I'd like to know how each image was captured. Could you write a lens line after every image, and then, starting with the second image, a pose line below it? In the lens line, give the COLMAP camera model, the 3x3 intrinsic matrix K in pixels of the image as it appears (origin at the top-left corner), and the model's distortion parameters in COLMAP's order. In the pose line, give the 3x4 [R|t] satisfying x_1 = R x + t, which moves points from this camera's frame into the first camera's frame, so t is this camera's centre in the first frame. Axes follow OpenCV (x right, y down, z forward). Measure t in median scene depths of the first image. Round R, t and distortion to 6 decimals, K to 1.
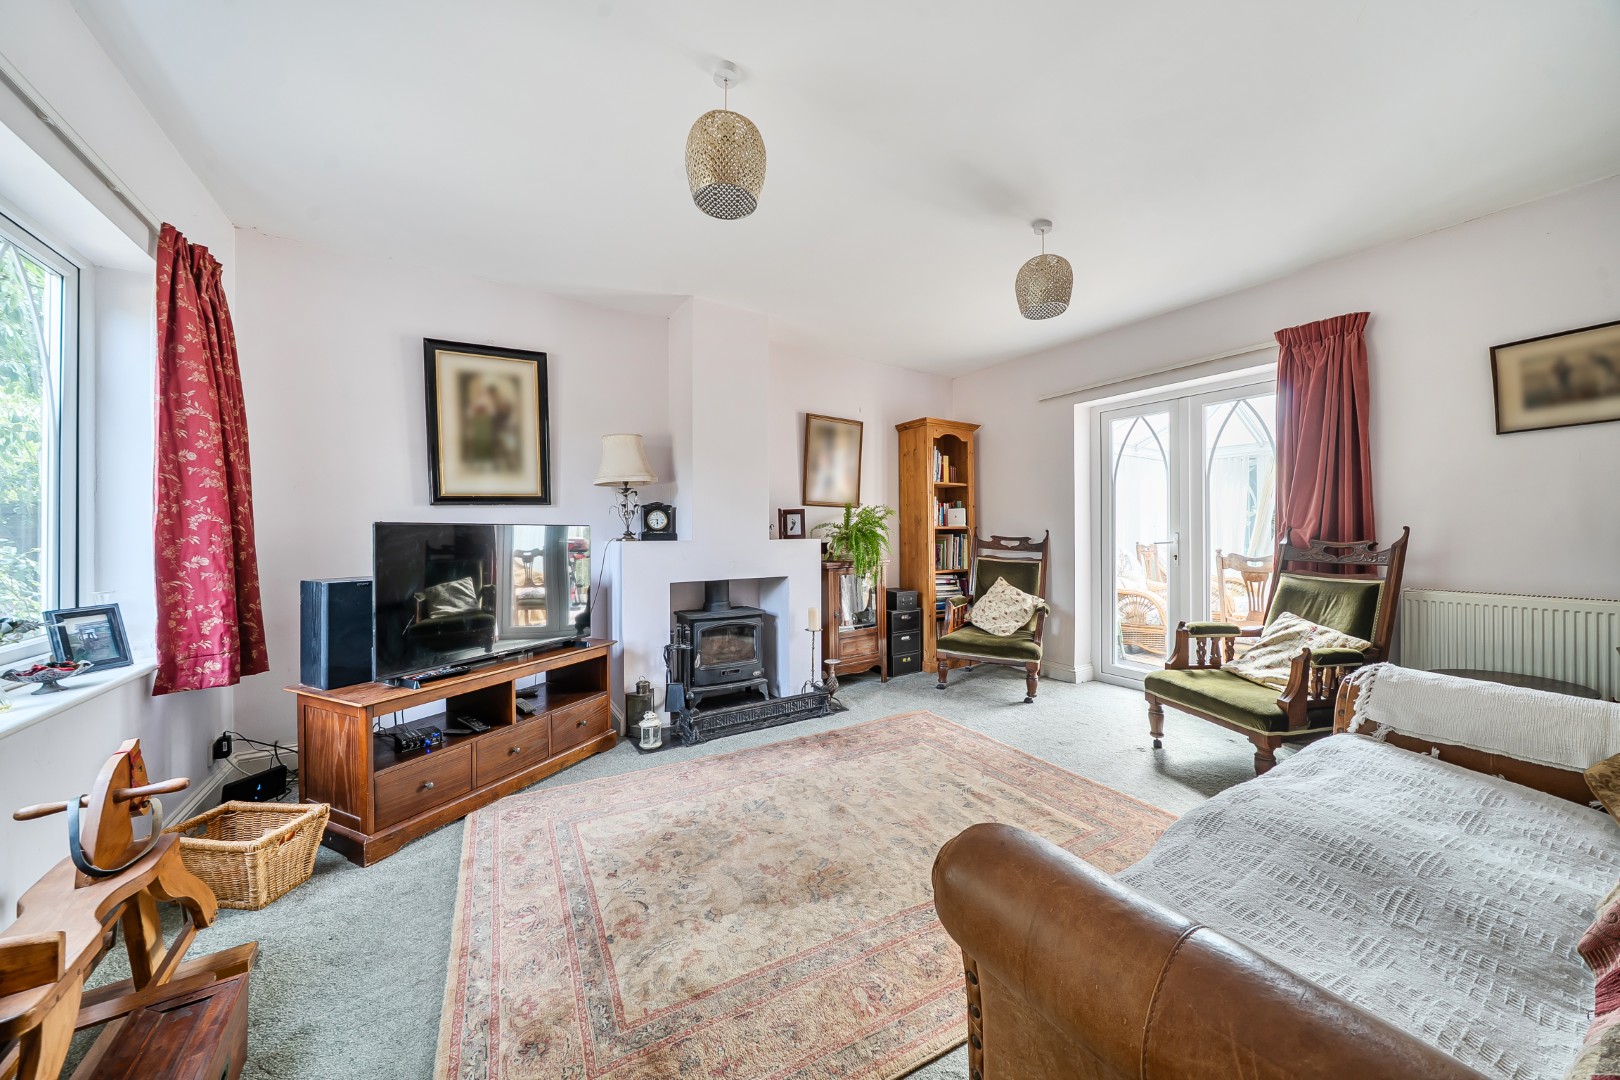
lens RADIAL K [[557.1, 0, 801.8], [0, 557.1, 531.4], [0, 0, 1]] dist [-0.000722, -0.000018]
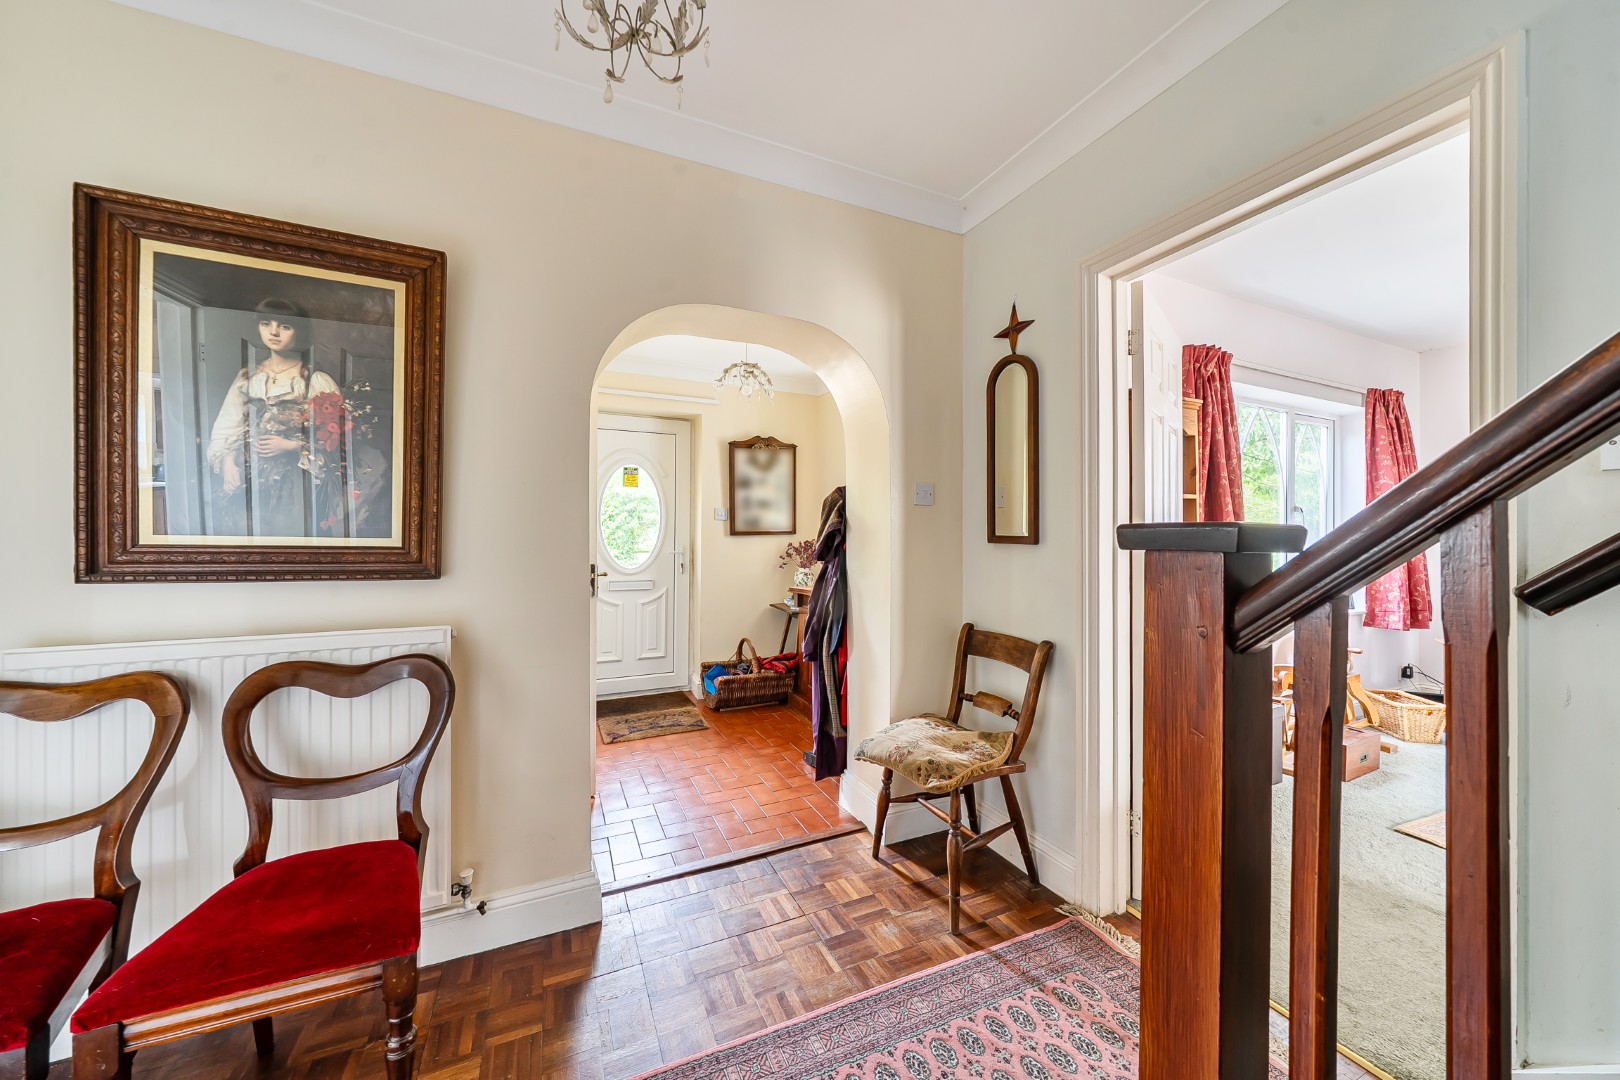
lens RADIAL K [[557.1, 0, 800.5], [0, 557.1, 538.1], [0, 0, 1]] dist [-0.000722, -0.000018]
pose [[-0.137430, -0.001933, -0.990510, 1.042143], [0.002854, 0.999993, -0.002348, -0.024905], [0.990507, -0.003149, -0.137423, -0.696392]]
